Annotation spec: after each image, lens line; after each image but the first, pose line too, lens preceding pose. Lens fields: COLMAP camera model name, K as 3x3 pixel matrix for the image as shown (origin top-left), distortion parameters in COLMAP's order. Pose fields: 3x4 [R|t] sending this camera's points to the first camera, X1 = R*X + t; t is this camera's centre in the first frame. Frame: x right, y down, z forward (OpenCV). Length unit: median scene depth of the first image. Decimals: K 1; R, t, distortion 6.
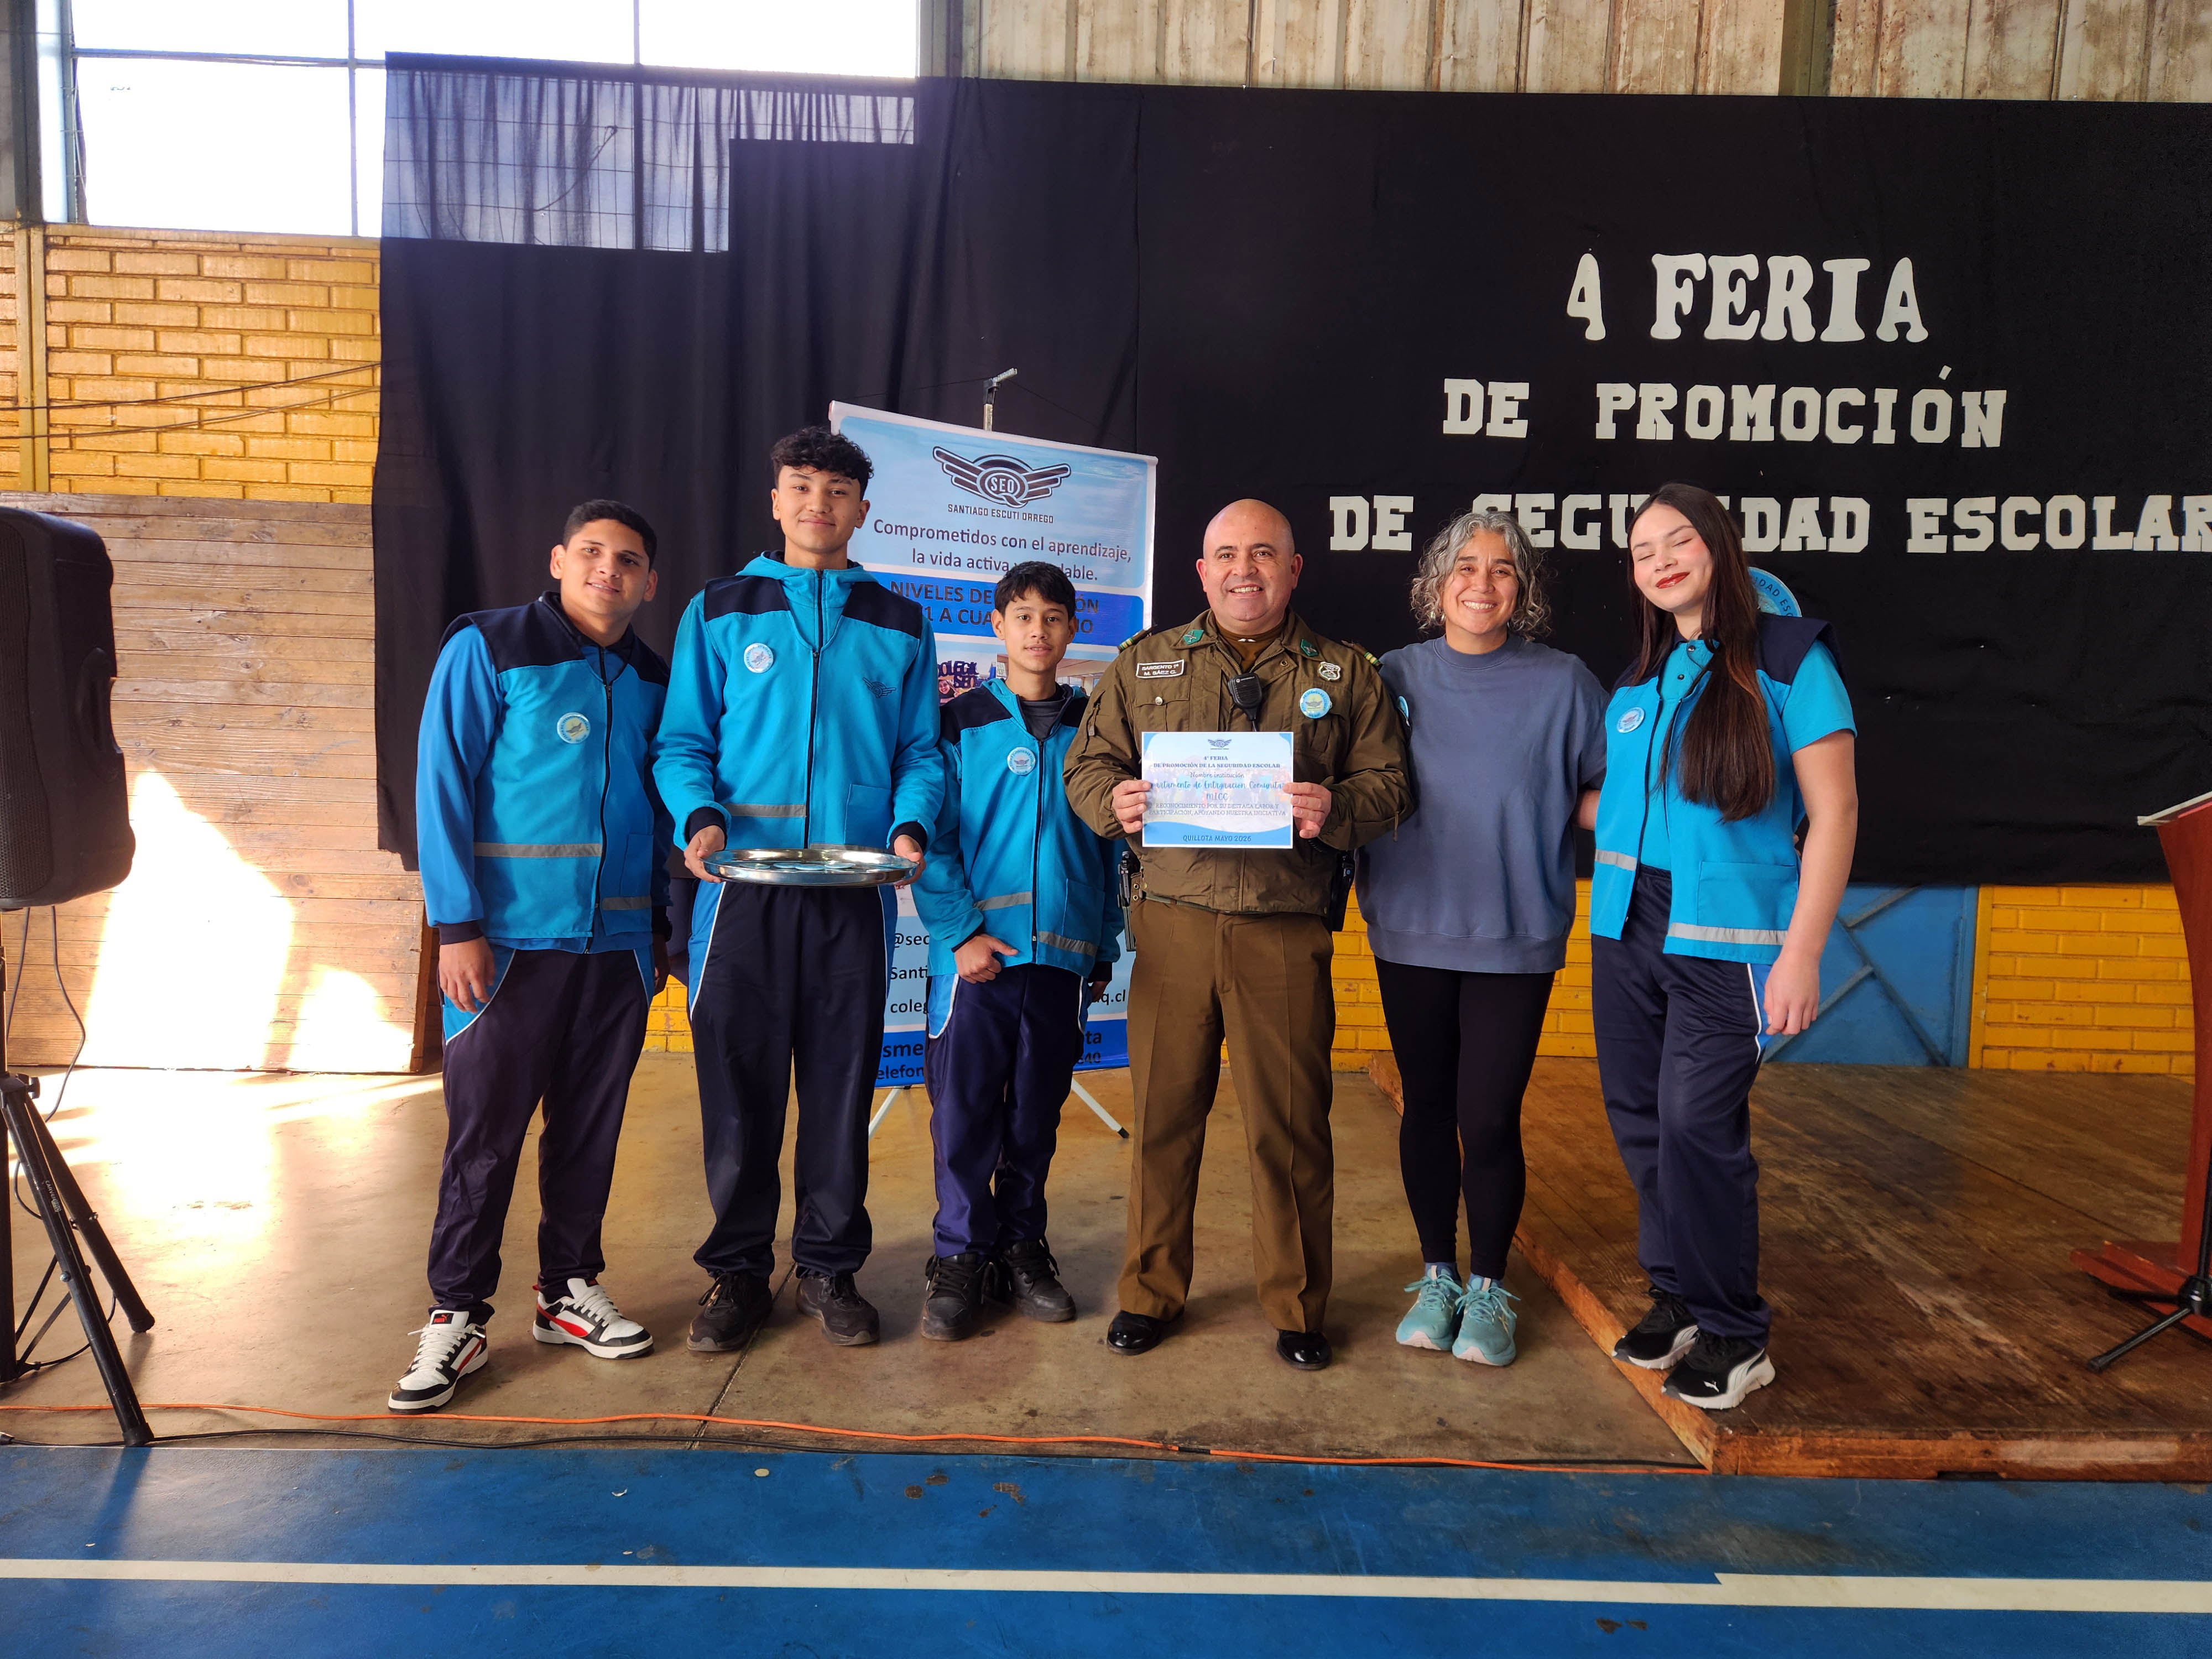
lens RADIAL K [[1487.1, 0, 1102.4], [0, 1487.1, 850.2], [0, 0, 1]] dist [0.044556, -0.052710]
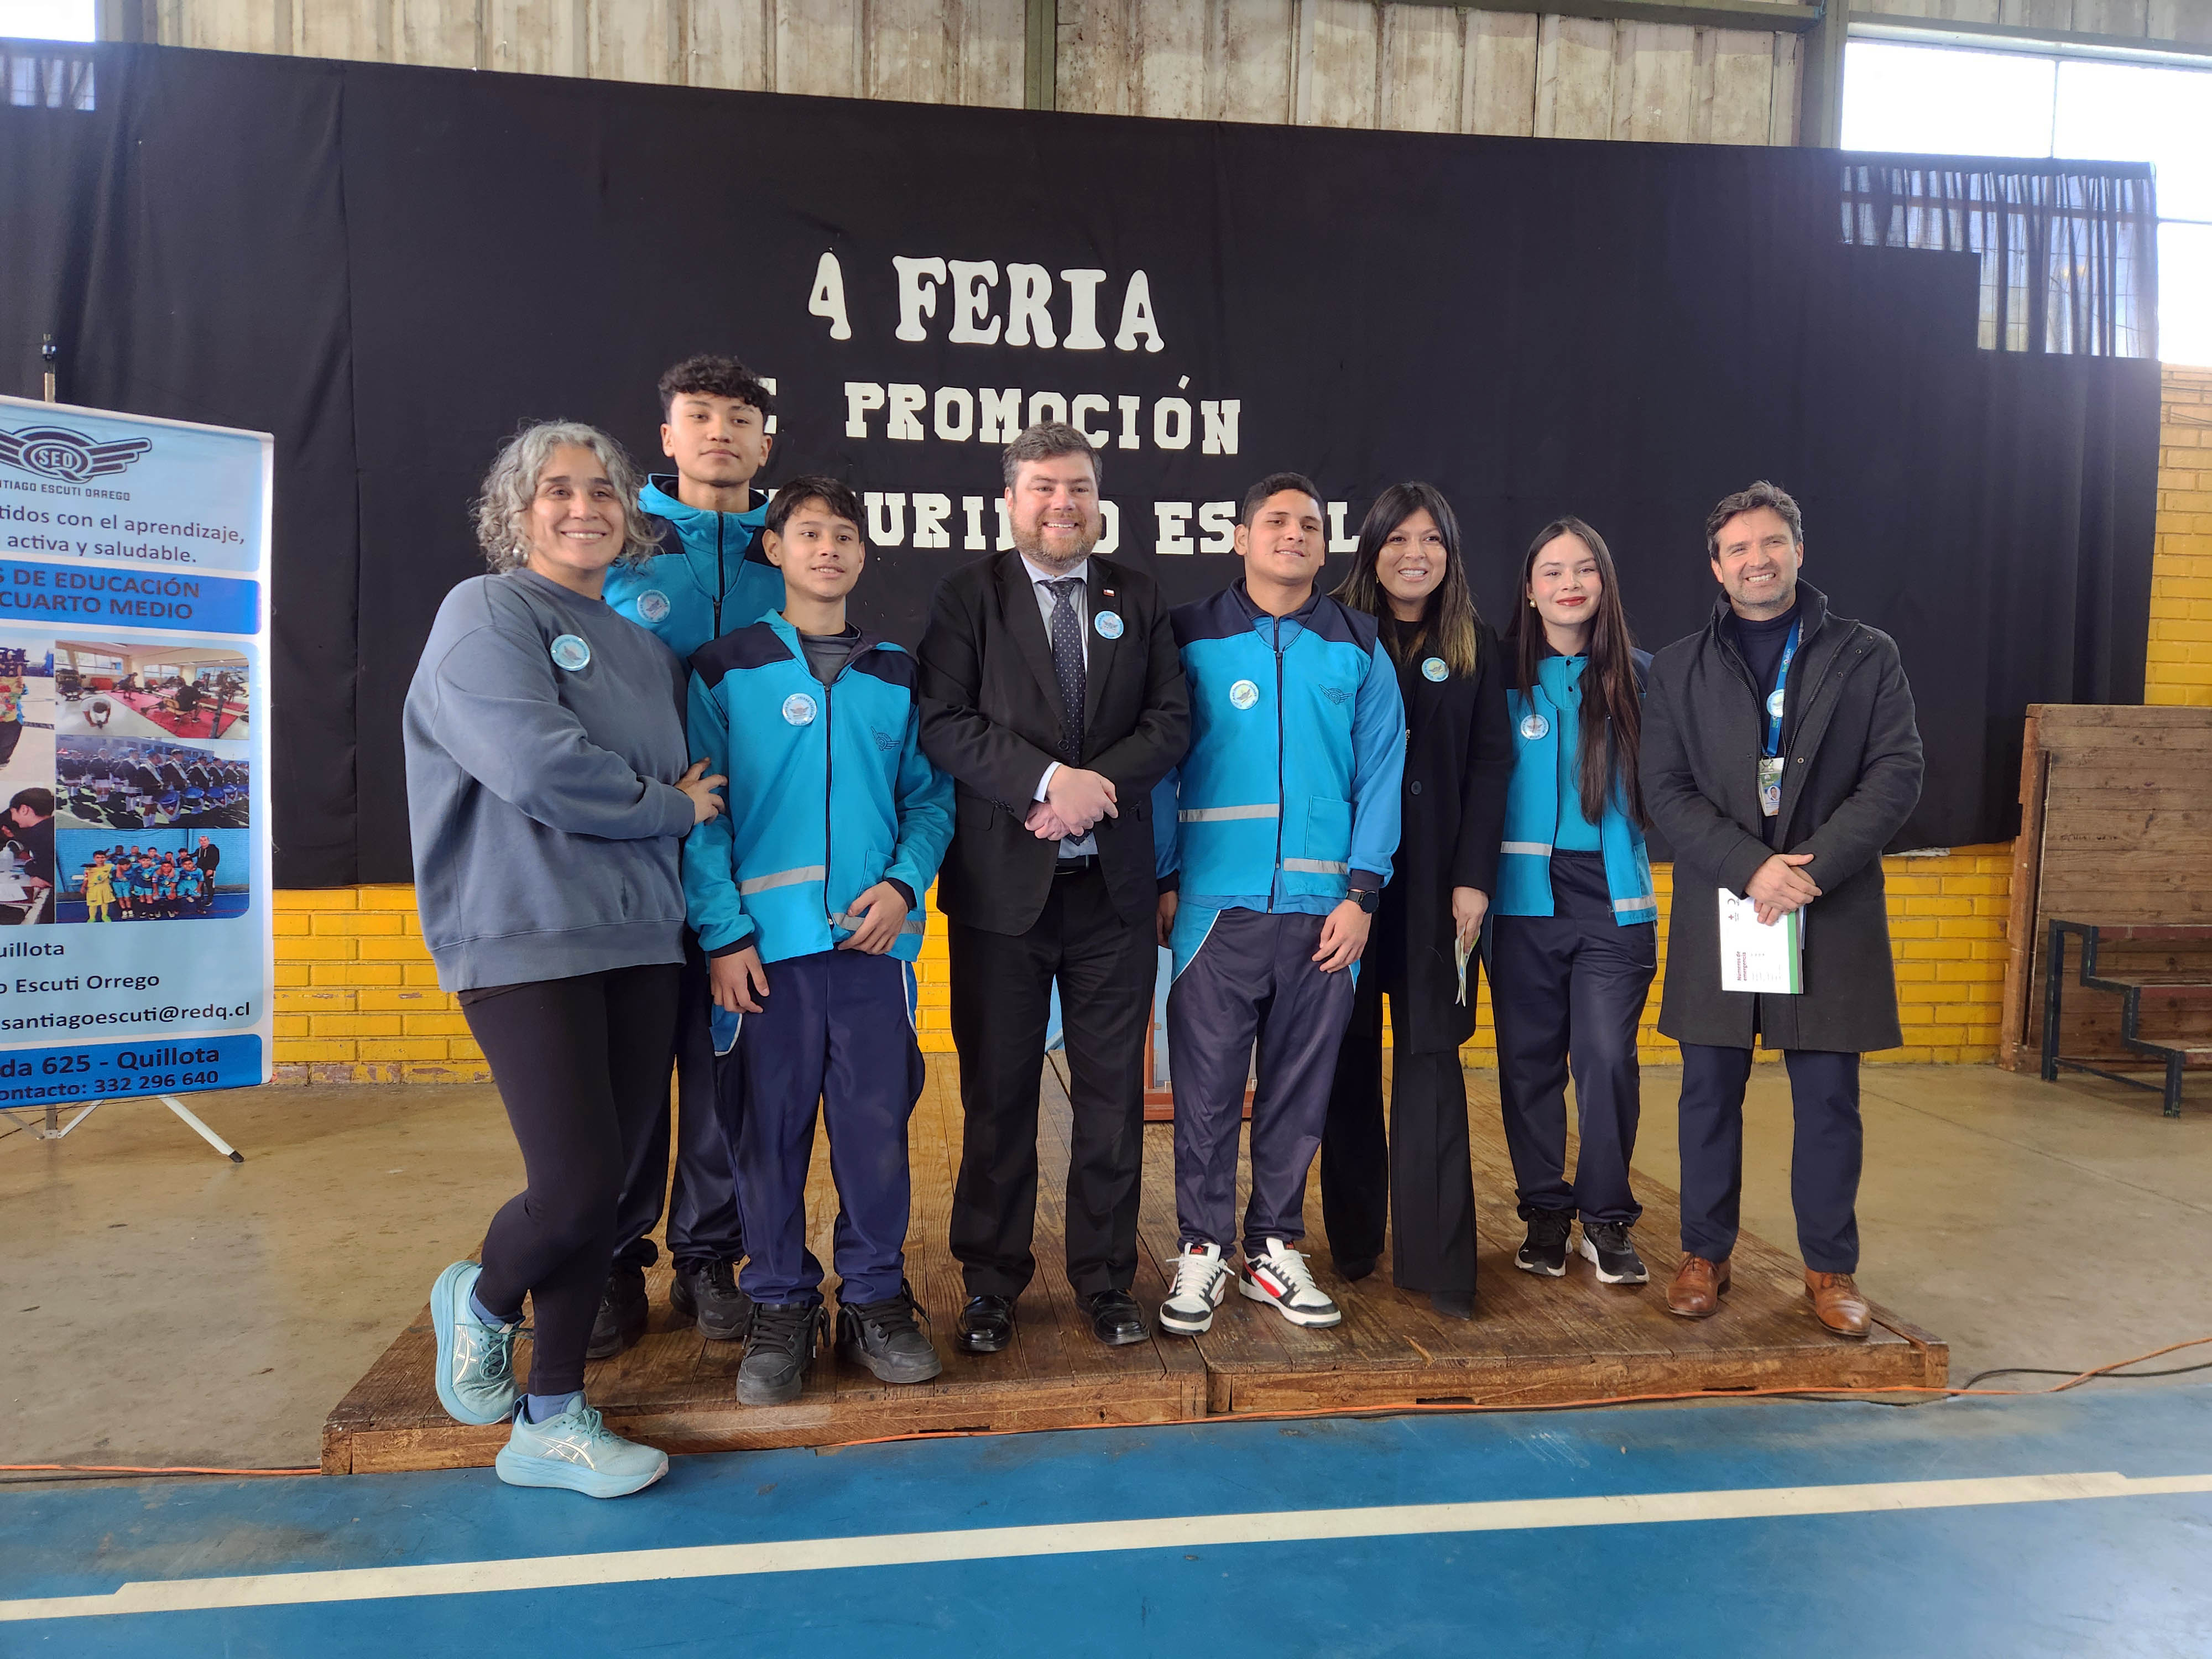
lens RADIAL K [[1487.1, 0, 1103.3], [0, 1487.1, 835.8], [0, 0, 1]] dist [0.044556, -0.052710]
pose [[0.989079, -0.019154, 0.146134, 0.348585], [0.023590, 0.999310, -0.028684, 0.024852], [-0.145484, 0.031818, 0.988849, -0.005875]]
